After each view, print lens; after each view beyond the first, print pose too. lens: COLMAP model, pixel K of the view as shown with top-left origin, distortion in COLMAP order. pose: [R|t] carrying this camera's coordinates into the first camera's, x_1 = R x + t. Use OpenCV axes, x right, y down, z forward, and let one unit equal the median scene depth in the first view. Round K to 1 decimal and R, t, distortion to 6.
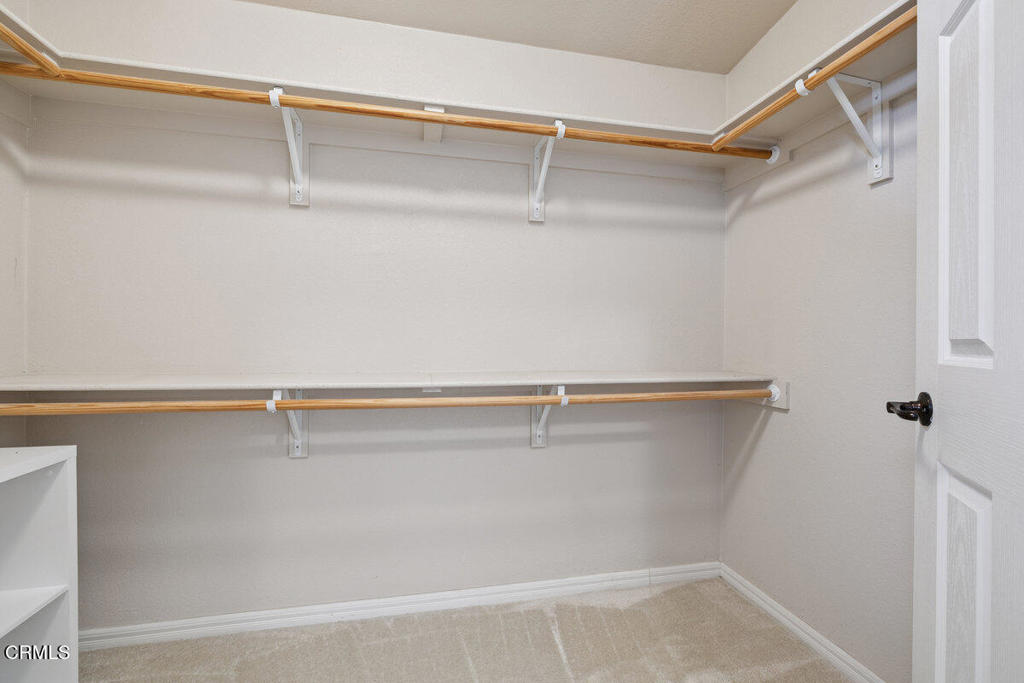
lens RADIAL K [[436.6, 0, 510.4], [0, 436.6, 341.1], [0, 0, 1]] dist [-0.000404, -0.000034]
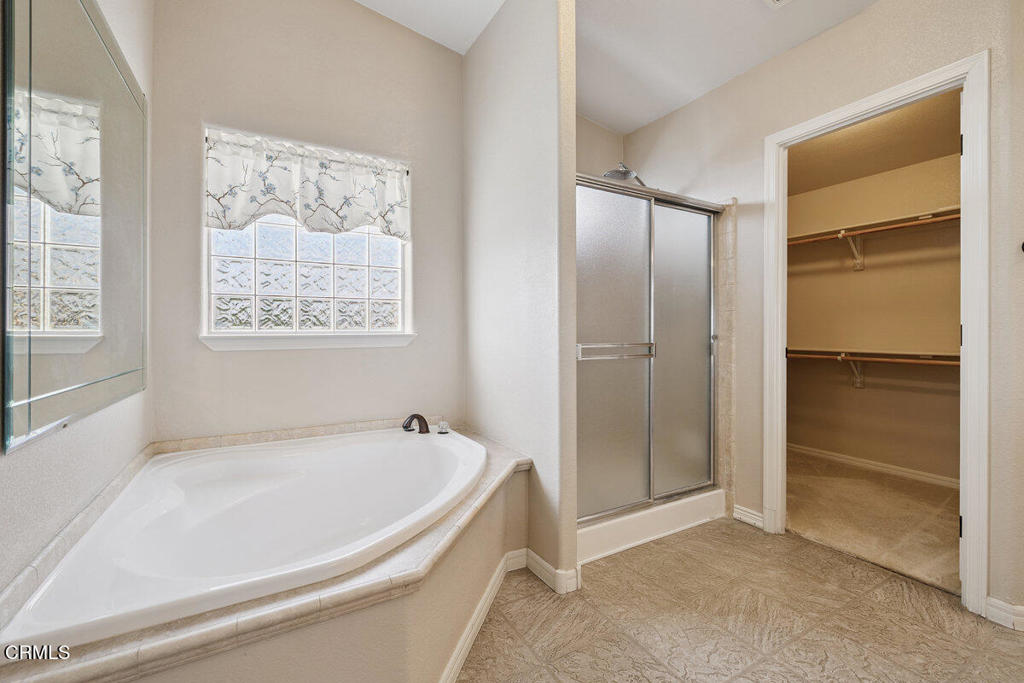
lens RADIAL K [[436.6, 0, 510.9], [0, 436.6, 337.8], [0, 0, 1]] dist [-0.000404, -0.000034]
pose [[0.302796, -0.000736, -0.953055, 1.050071], [-0.001662, 0.999998, -0.001300, 0.030317], [0.953054, 0.001978, 0.302794, -1.285878]]
